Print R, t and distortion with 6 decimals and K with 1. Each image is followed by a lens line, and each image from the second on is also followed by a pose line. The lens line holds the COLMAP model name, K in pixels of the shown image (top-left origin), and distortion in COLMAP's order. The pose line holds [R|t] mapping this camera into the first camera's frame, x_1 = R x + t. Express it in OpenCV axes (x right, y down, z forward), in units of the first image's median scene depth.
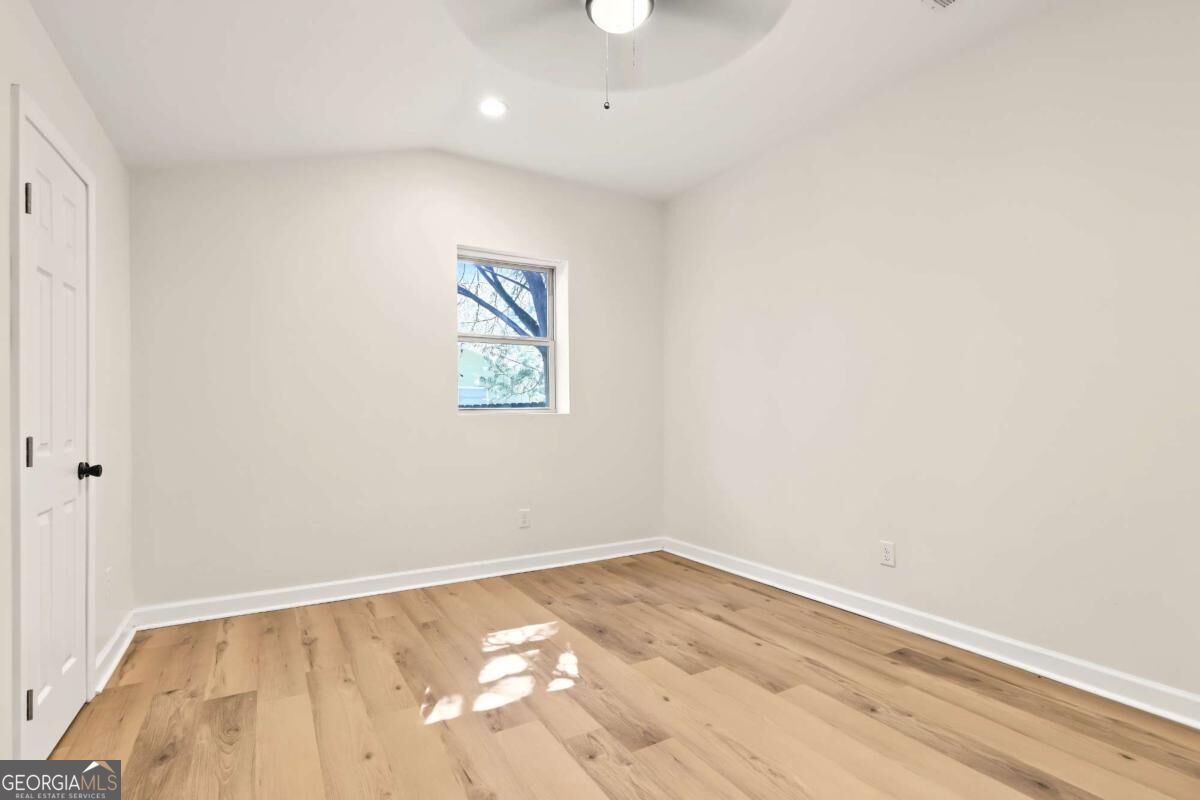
lens RADIAL K [[546.9, 0, 604.4], [0, 546.9, 408.4], [0, 0, 1]] dist [0.001377, 0.000840]
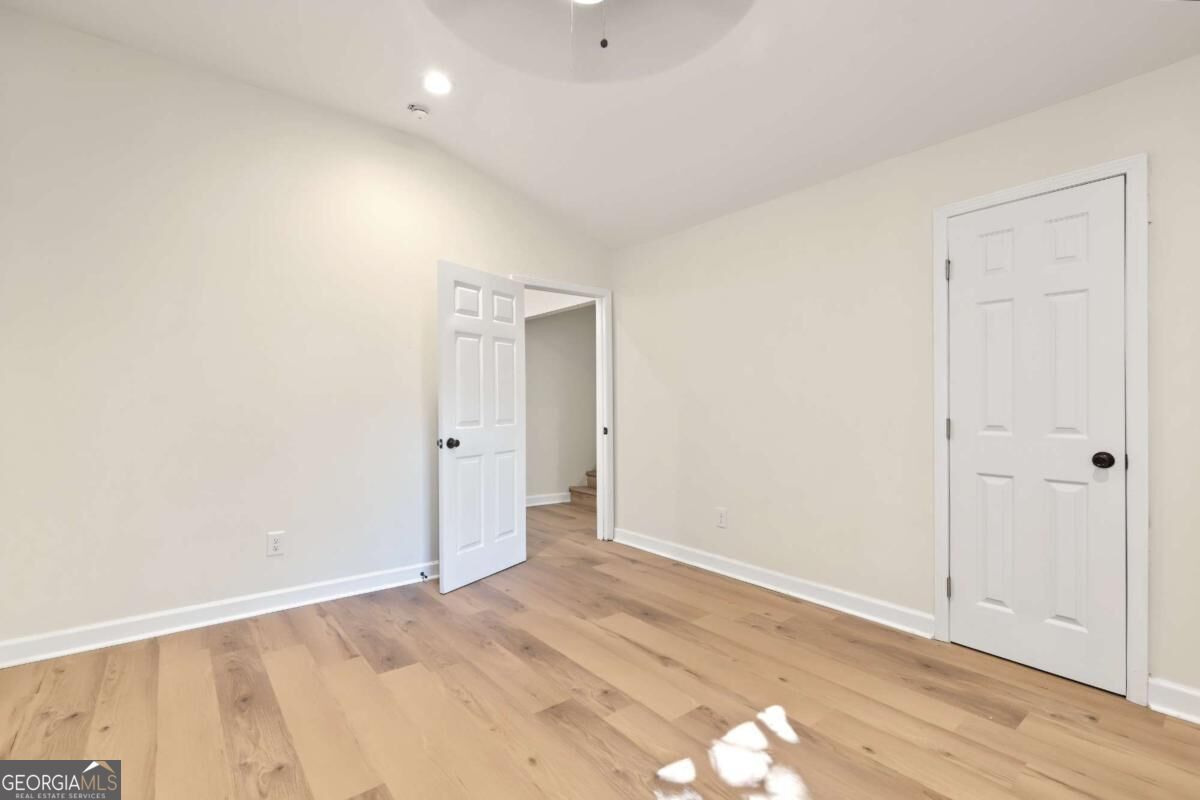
lens RADIAL K [[546.9, 0, 590.6], [0, 546.9, 403.6], [0, 0, 1]] dist [0.001377, 0.000840]
pose [[-0.993304, -0.001823, -0.115512, 0.106541], [-0.000959, 0.999971, -0.007533, 0.012813], [0.115522, -0.007372, -0.993278, 1.577798]]
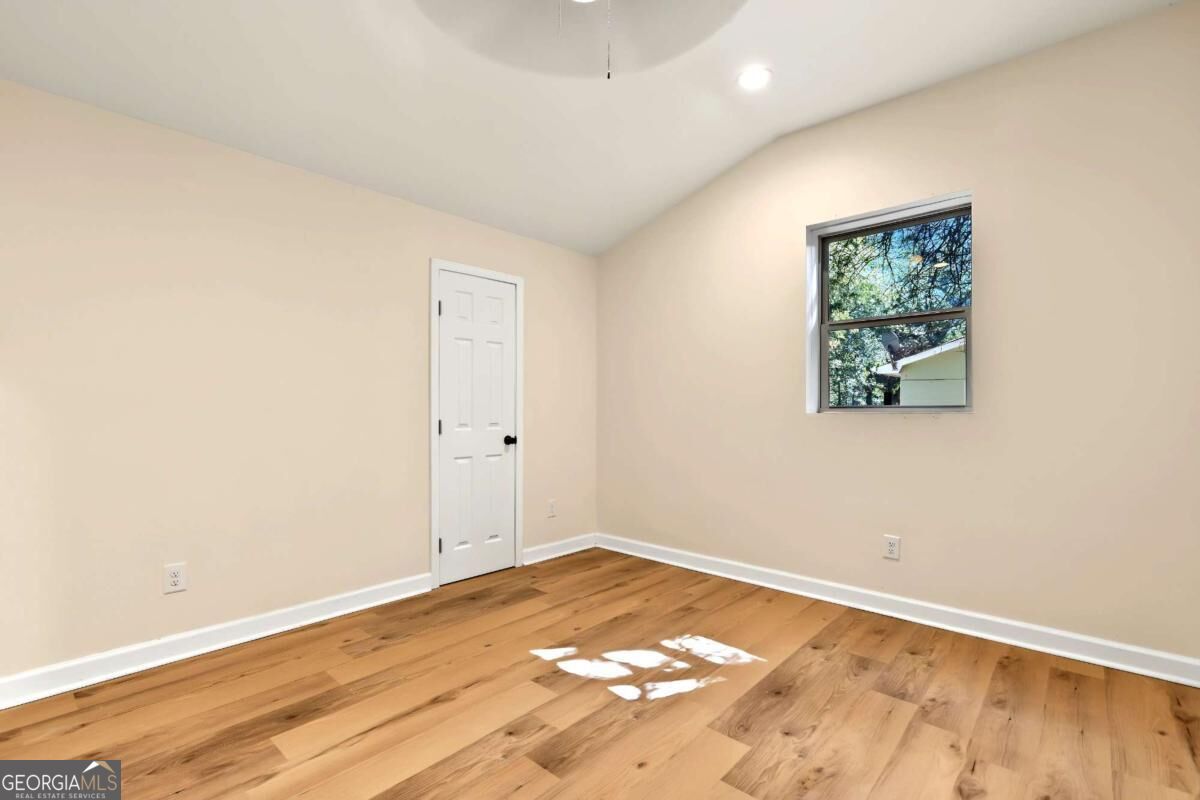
lens RADIAL K [[546.9, 0, 611.3], [0, 546.9, 404.5], [0, 0, 1]] dist [0.001377, 0.000840]
pose [[0.313966, -0.007943, -0.949401, 0.756037], [0.002002, 0.999968, -0.007704, 0.006942], [0.949432, 0.000518, 0.313972, 0.616000]]
